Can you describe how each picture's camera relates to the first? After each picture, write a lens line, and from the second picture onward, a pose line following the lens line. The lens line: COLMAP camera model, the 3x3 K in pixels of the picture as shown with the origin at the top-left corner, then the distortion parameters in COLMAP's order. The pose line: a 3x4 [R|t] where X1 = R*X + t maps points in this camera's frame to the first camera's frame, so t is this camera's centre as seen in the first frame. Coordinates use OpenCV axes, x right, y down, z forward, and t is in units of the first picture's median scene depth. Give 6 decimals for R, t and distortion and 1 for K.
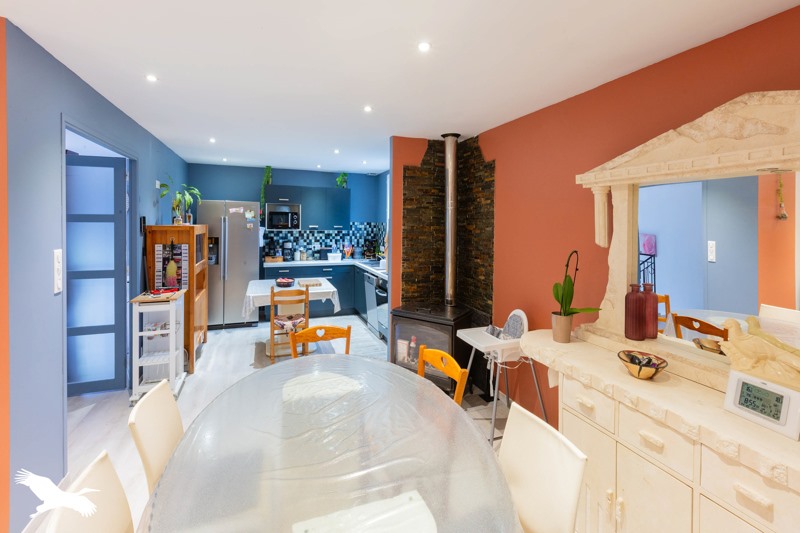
lens RADIAL K [[370.0, 0, 400.2], [0, 370.0, 223.8], [0, 0, 1]] dist [0.000191, -0.000013]
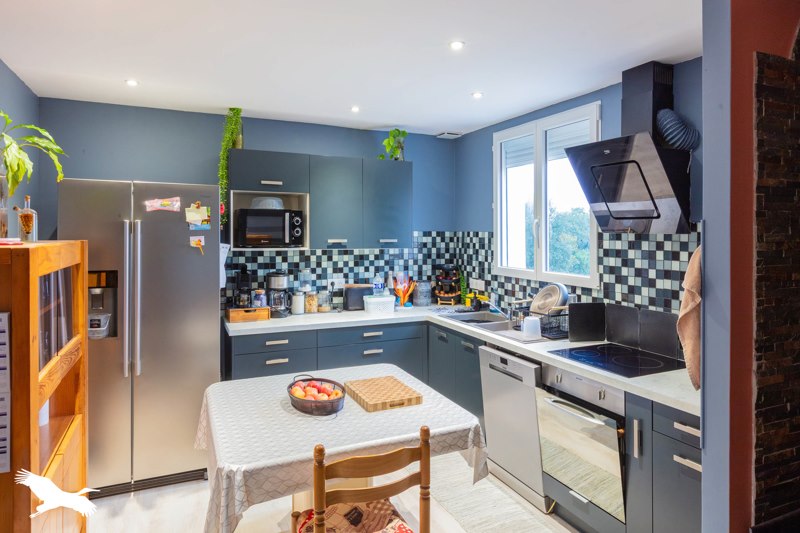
lens RADIAL K [[489.0, 0, 448.8], [0, 489.0, 232.4], [0, 0, 1]] dist [-0.003879, -0.000119]
pose [[0.988467, -0.007154, 0.151268, -0.188835], [0.007258, 0.999974, -0.000134, -0.002467], [-0.151263, 0.001231, 0.988493, 0.370388]]
